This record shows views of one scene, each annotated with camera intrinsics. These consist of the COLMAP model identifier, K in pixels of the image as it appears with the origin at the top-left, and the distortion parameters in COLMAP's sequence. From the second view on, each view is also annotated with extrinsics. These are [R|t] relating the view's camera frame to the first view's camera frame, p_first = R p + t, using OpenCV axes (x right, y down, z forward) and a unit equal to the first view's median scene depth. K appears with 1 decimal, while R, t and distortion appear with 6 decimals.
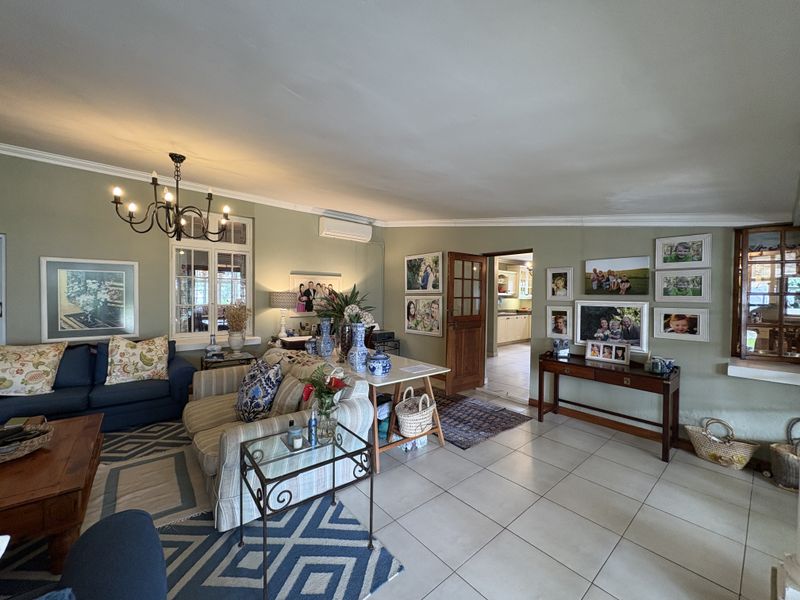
lens RADIAL K [[316.1, 0, 400.0], [0, 316.1, 300.0], [0, 0, 1]] dist [-0.001437, -0.000415]
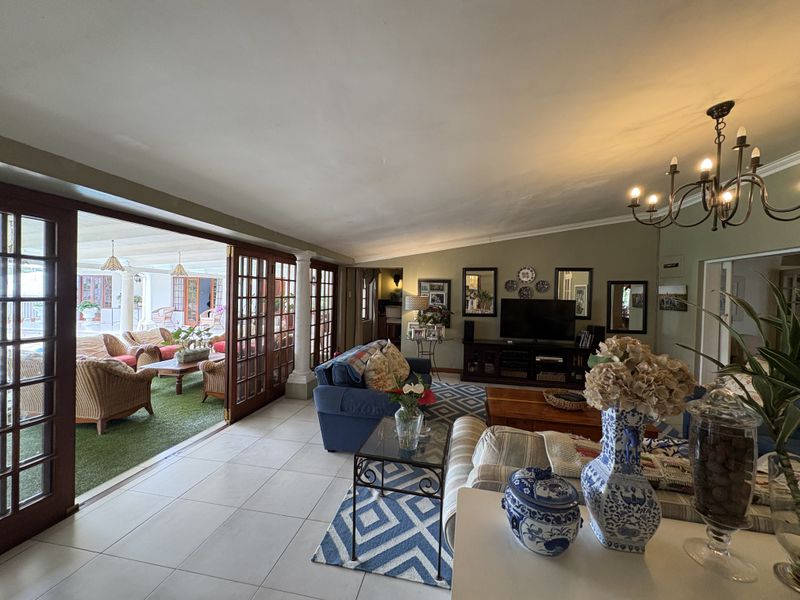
lens RADIAL K [[316.1, 0, 400.0], [0, 316.1, 300.0], [0, 0, 1]] dist [-0.001437, -0.000415]
pose [[-0.779049, -0.020020, -0.626643, 0.214426], [-0.042705, 0.998863, 0.021179, -0.017346], [0.625507, 0.043260, -0.779019, 0.926285]]
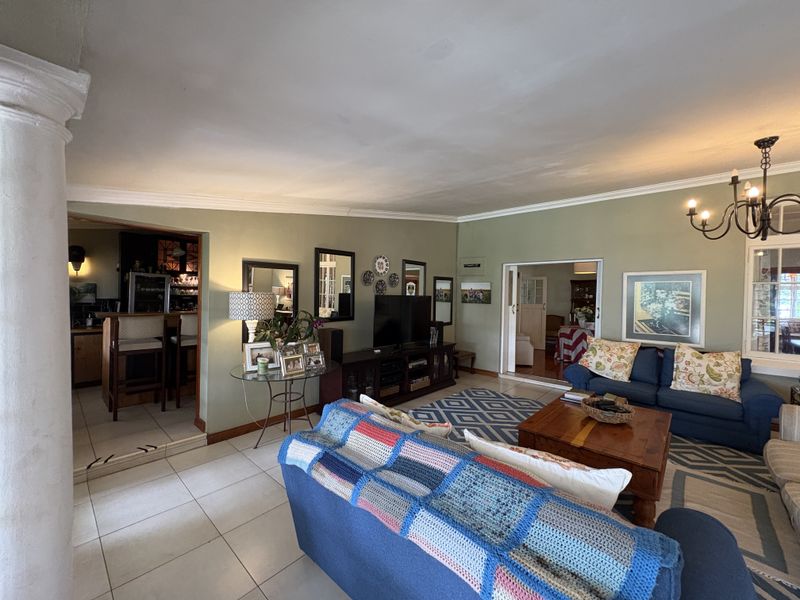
lens RADIAL K [[316.1, 0, 400.0], [0, 316.1, 300.0], [0, 0, 1]] dist [-0.001437, -0.000415]
pose [[0.126745, 0.005790, -0.991918, 0.004123], [-0.033630, 0.999433, 0.001537, 0.000909], [0.991365, 0.033163, 0.126868, -0.048254]]
